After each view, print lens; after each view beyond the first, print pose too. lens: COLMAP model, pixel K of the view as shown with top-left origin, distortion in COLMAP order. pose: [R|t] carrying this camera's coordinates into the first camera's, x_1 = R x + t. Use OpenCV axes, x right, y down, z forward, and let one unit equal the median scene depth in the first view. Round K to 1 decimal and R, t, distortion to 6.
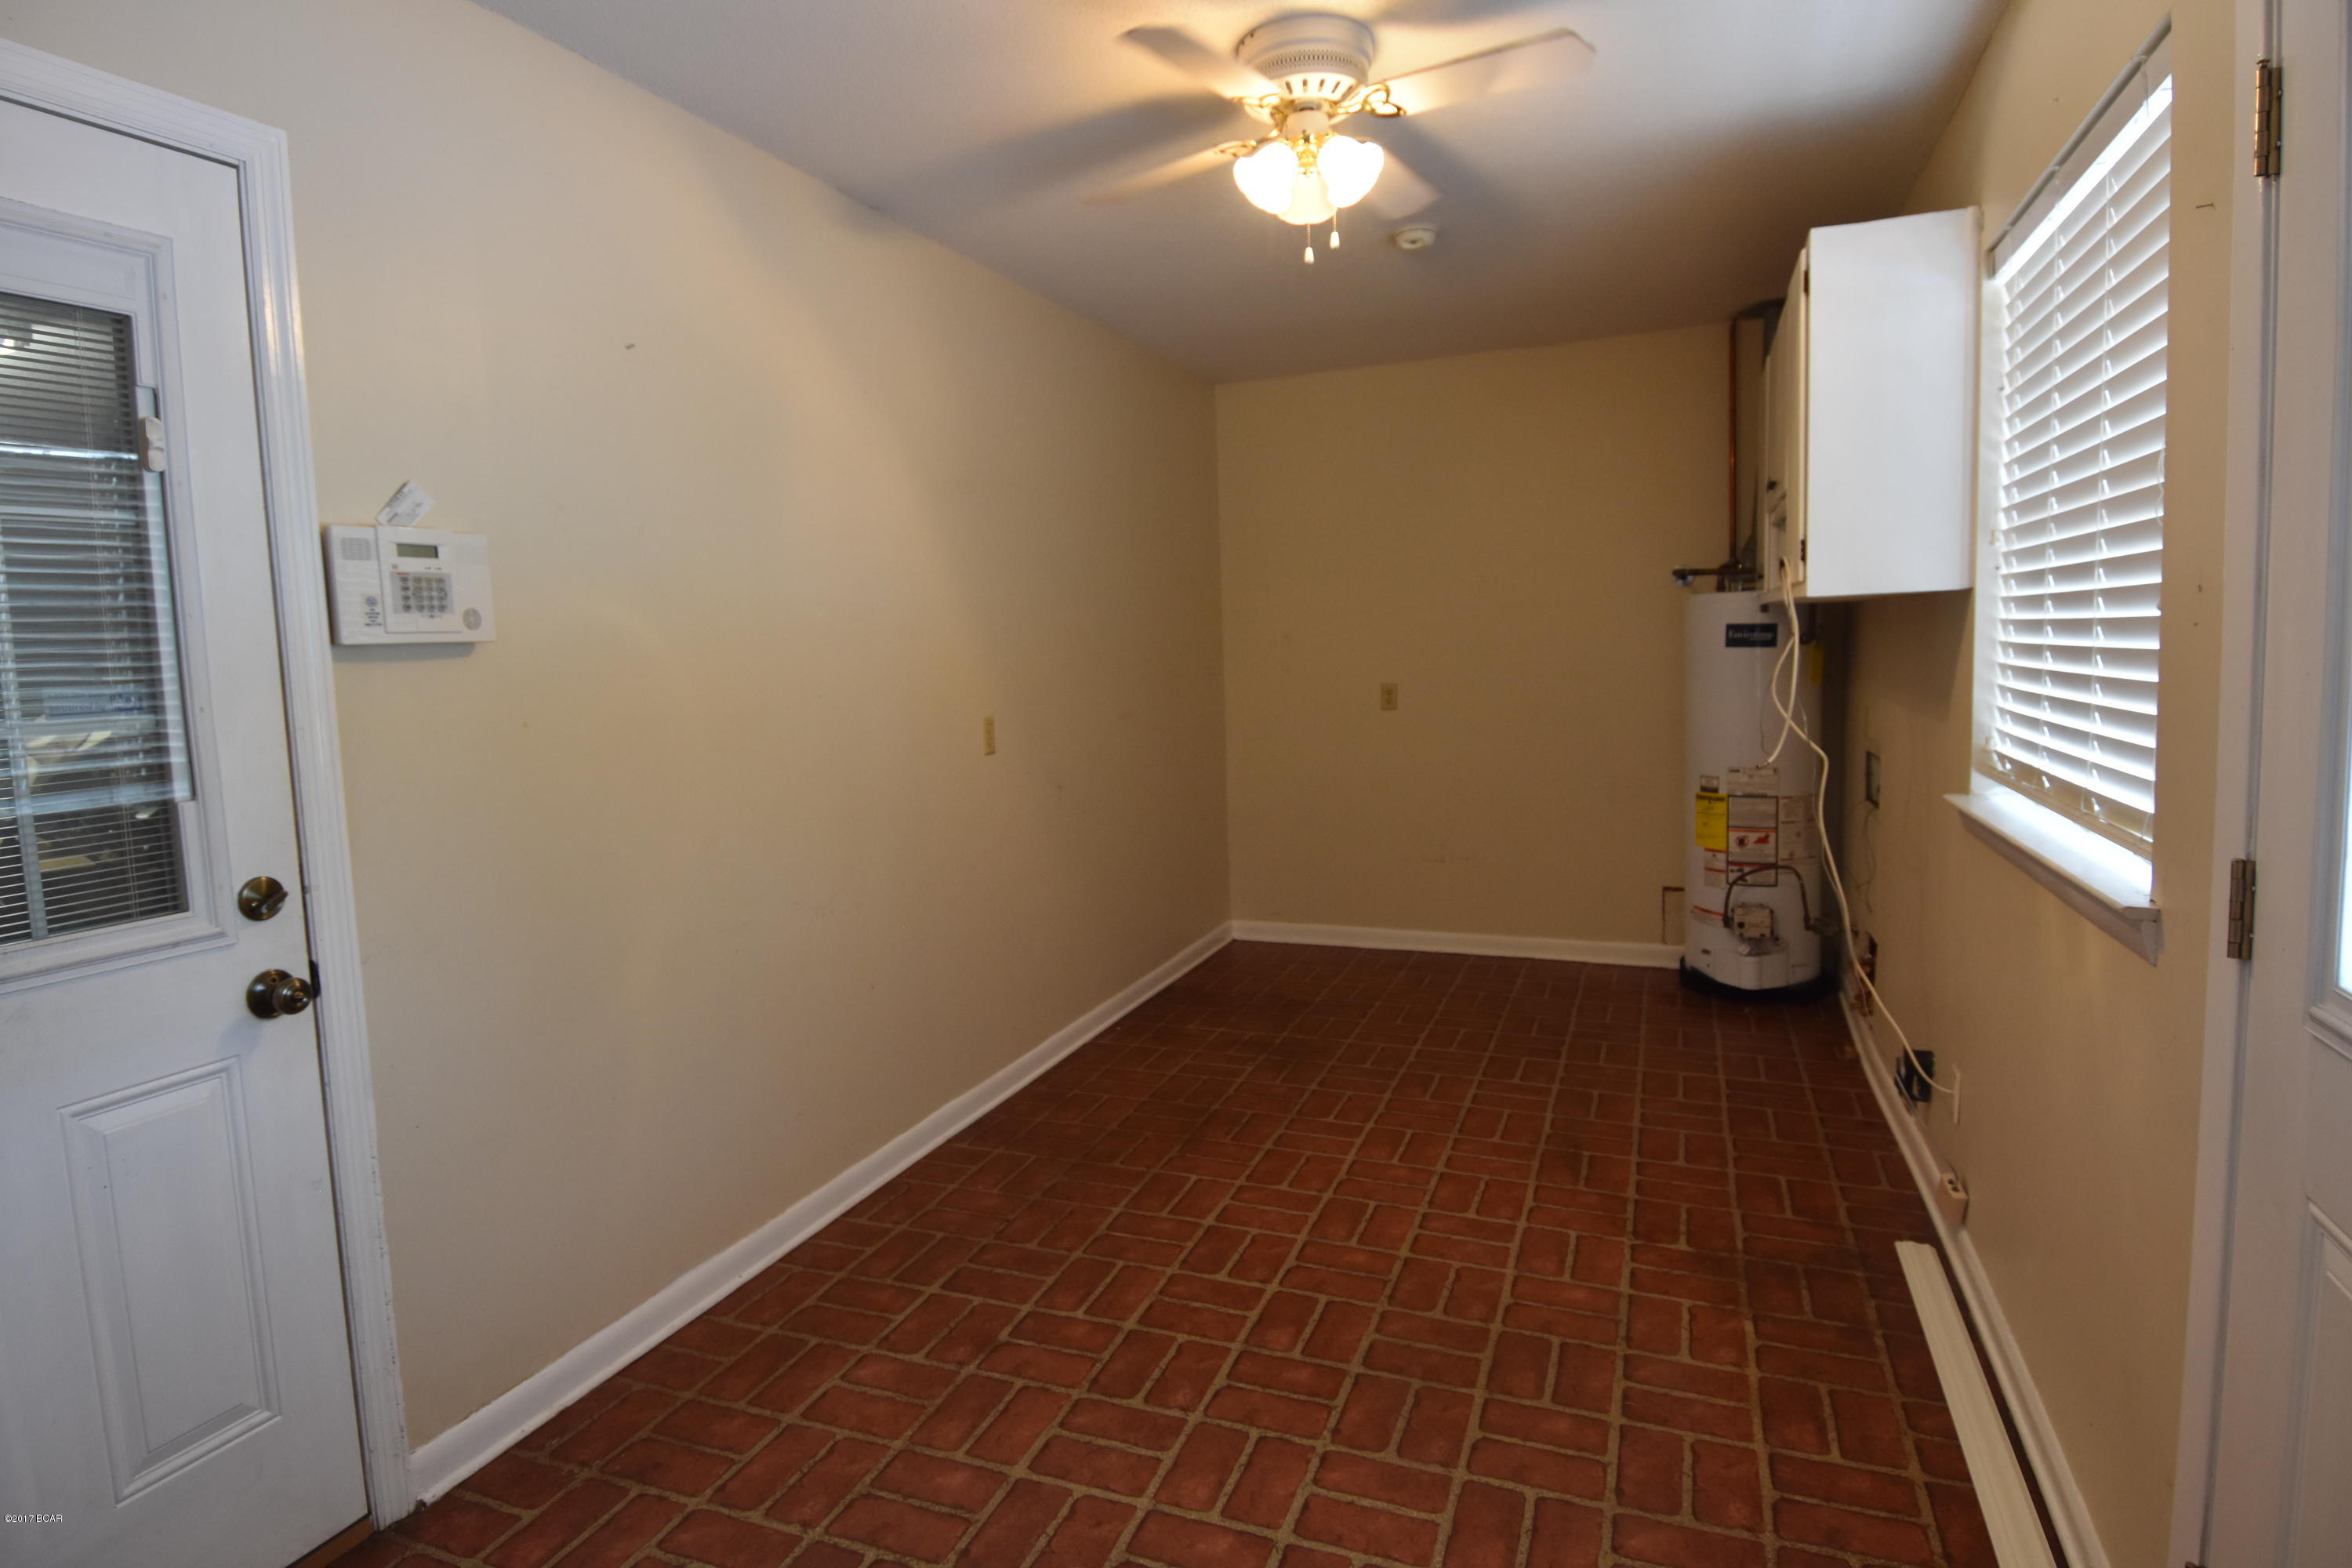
lens RADIAL K [[1230.6, 0, 1176.9], [0, 1230.6, 759.3], [0, 0, 1]] dist [-0.050073, -0.000675]
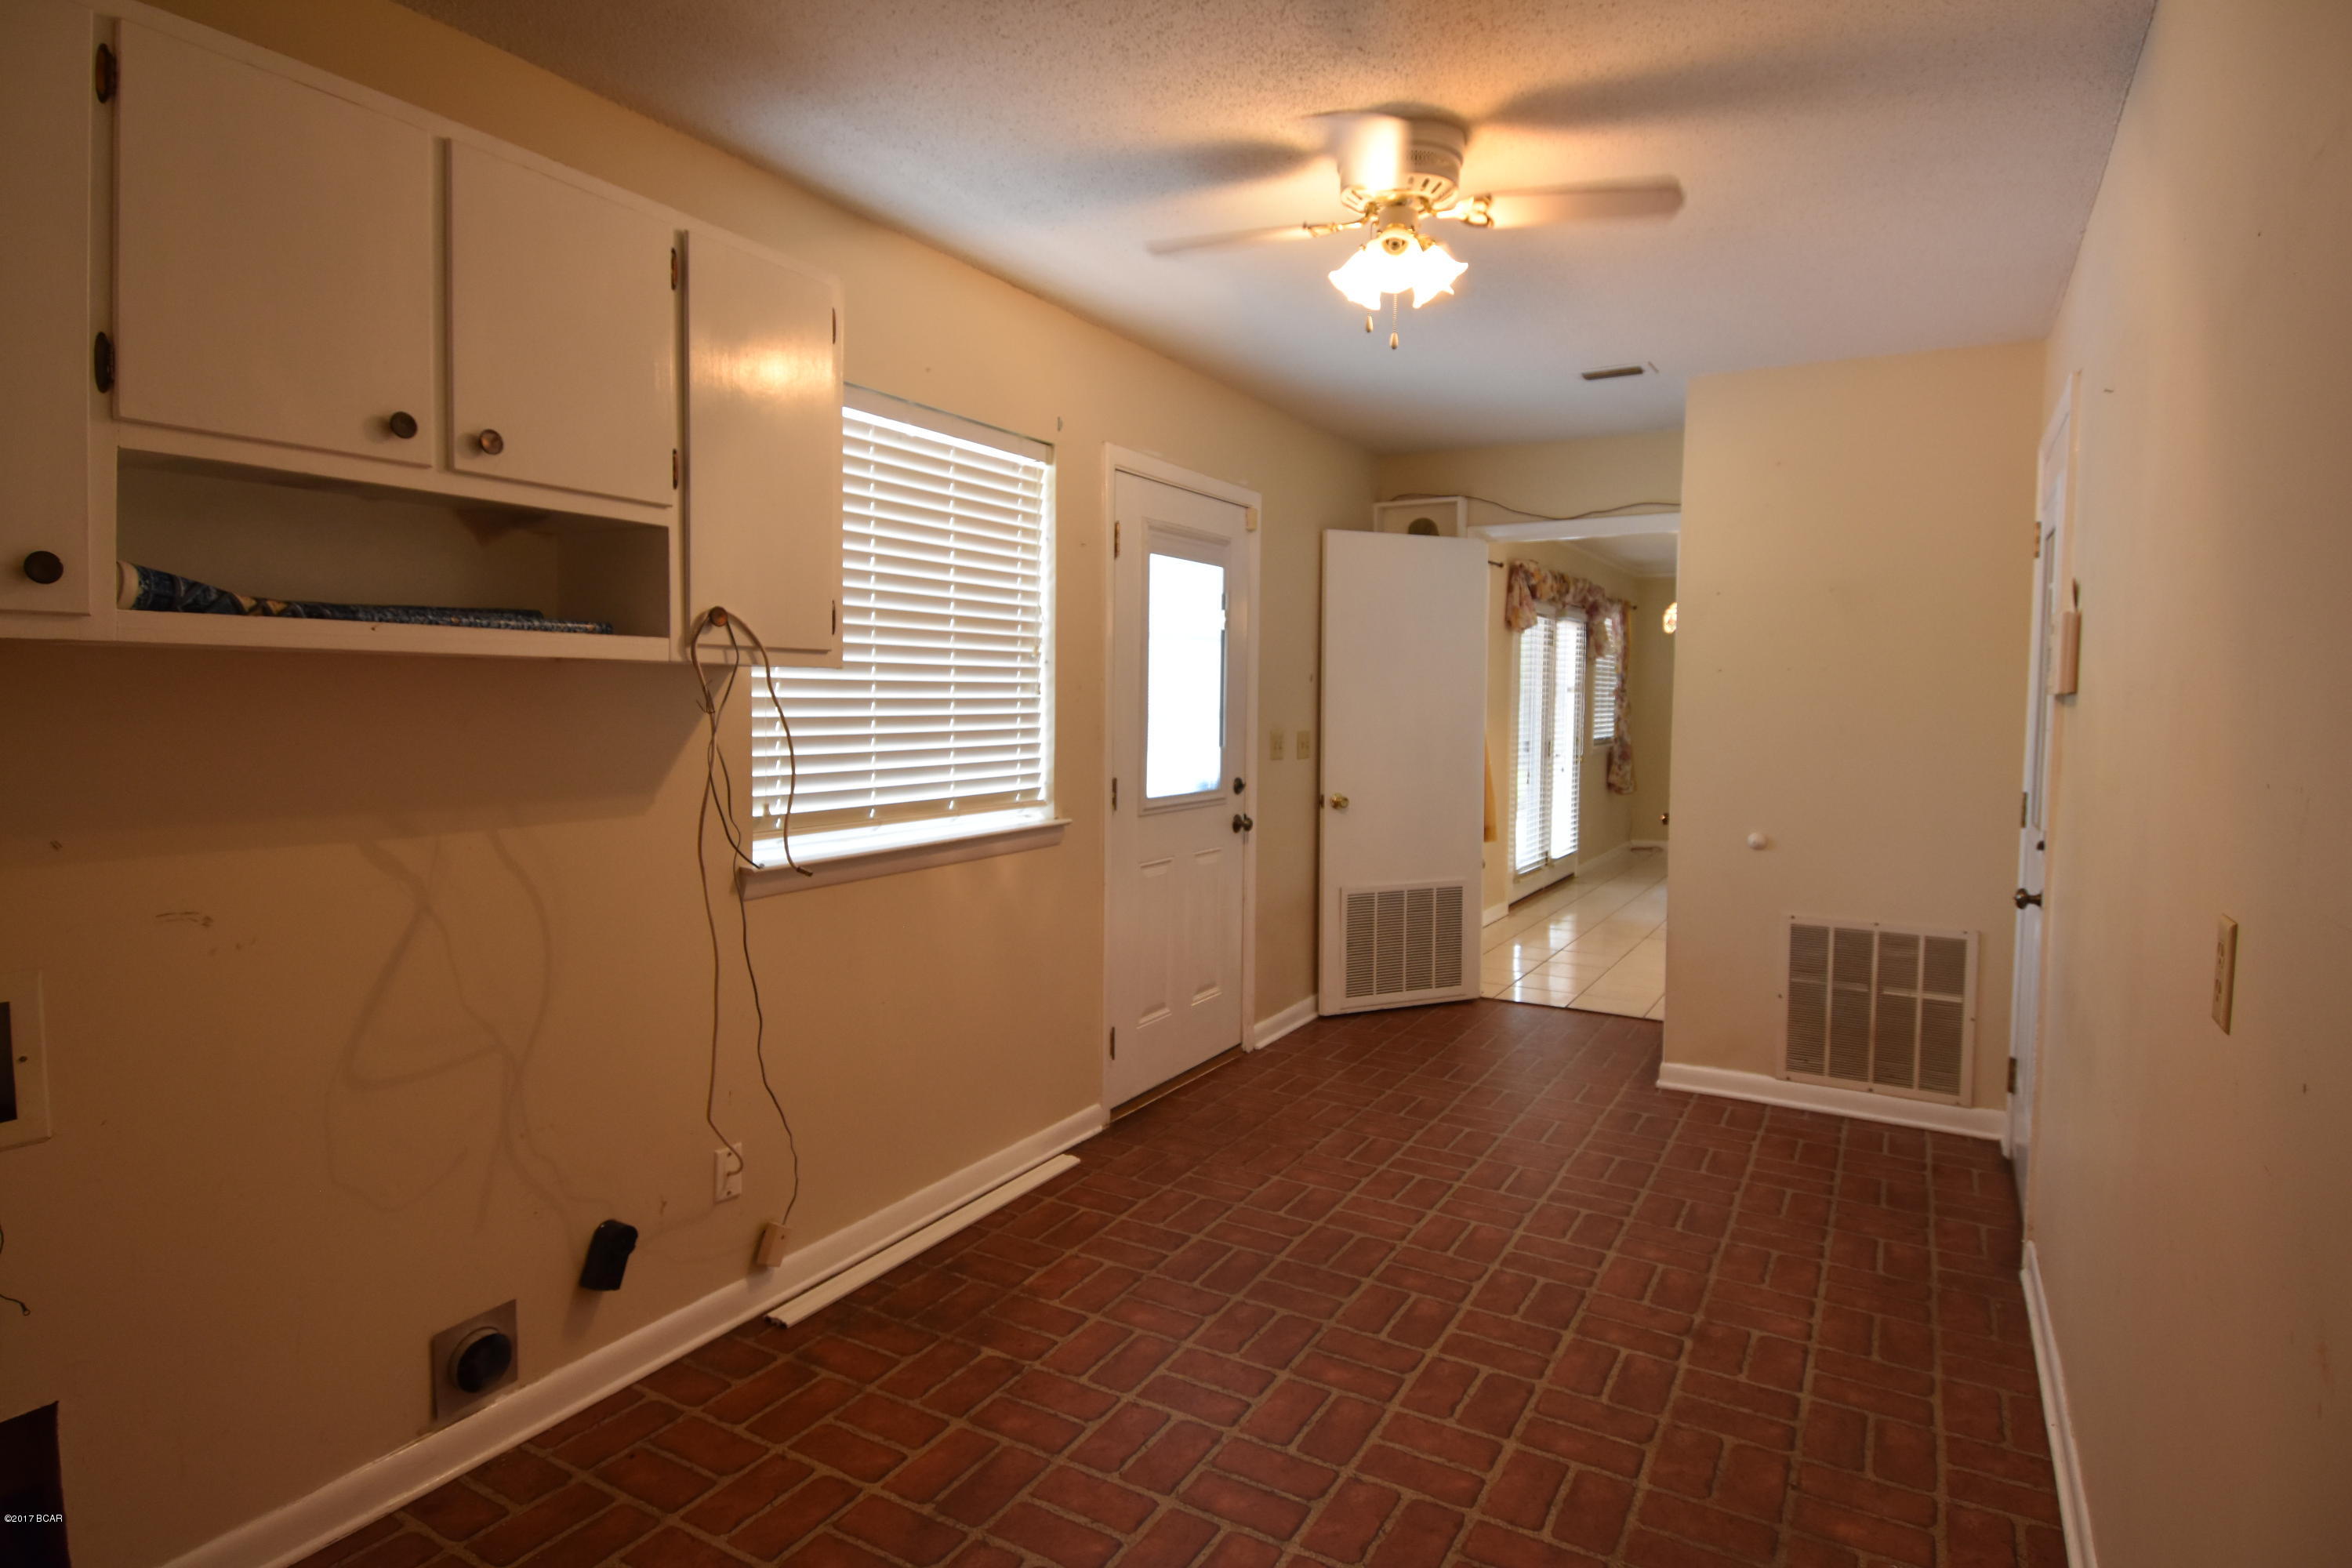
lens RADIAL K [[1230.6, 0, 1176.9], [0, 1230.6, 759.3], [0, 0, 1]] dist [-0.050073, -0.000675]
pose [[-0.988183, 0.021543, 0.151757, 0.127141], [0.043908, 0.988368, 0.145608, -0.202892], [-0.146855, 0.150551, -0.977634, 1.983941]]
